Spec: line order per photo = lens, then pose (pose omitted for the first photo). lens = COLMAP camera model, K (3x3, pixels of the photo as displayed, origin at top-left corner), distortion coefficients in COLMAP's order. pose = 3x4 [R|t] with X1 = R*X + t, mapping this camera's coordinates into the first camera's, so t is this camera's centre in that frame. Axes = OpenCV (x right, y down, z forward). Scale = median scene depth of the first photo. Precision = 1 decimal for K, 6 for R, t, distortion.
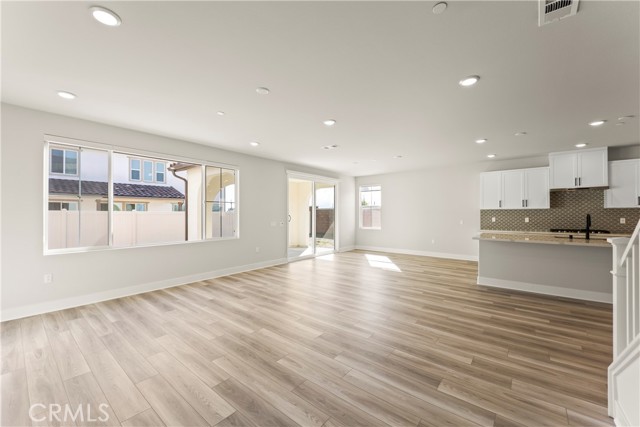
lens RADIAL K [[257.3, 0, 320.0], [0, 257.3, 213.5], [0, 0, 1]] dist [-0.000333, -0.000592]
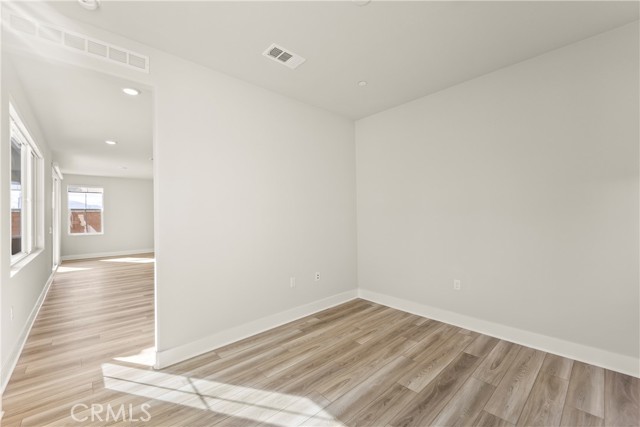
lens RADIAL K [[267.6, 0, 320.0], [0, 267.6, 213.5], [0, 0, 1]] dist [-0.000112, 0.006888]
pose [[0.153651, 0.021127, 0.987899, -1.026687], [0.001888, 0.999763, -0.021675, 0.012663], [-0.988123, 0.005195, 0.153575, 0.085450]]
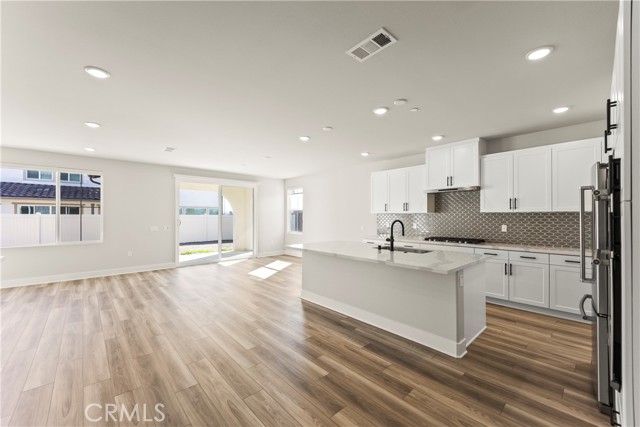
lens RADIAL K [[258.9, 0, 323.8], [0, 258.9, 216.1], [0, 0, 1]] dist [0.001348, -0.000006]
pose [[0.990252, 0.001064, -0.139284, 0.736215], [-0.001330, 0.999997, -0.001817, -0.007396], [0.139282, 0.001985, 0.990251, 0.113598]]
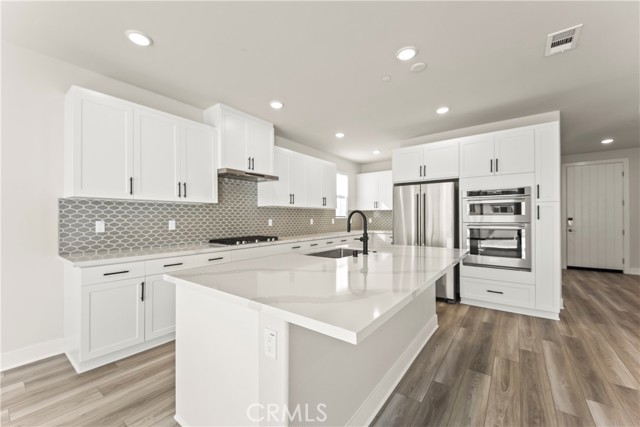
lens RADIAL K [[257.3, 0, 320.0], [0, 257.3, 213.5], [0, 0, 1]] dist [-0.000333, -0.000592]
pose [[-0.032850, 0.018155, 0.999295, 0.367294], [0.003912, 0.999830, -0.018036, 0.015231], [-0.999453, 0.003317, -0.032915, 0.879441]]
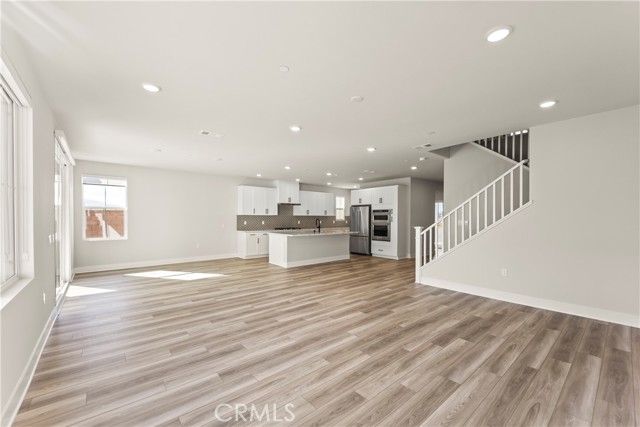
lens RADIAL K [[258.9, 0, 323.8], [0, 258.9, 216.1], [0, 0, 1]] dist [0.001348, -0.000006]
pose [[0.165804, 0.011821, 0.986088, -0.679468], [-0.002827, 0.999930, -0.011512, 0.004404], [-0.986155, -0.000879, 0.165826, 0.507708]]
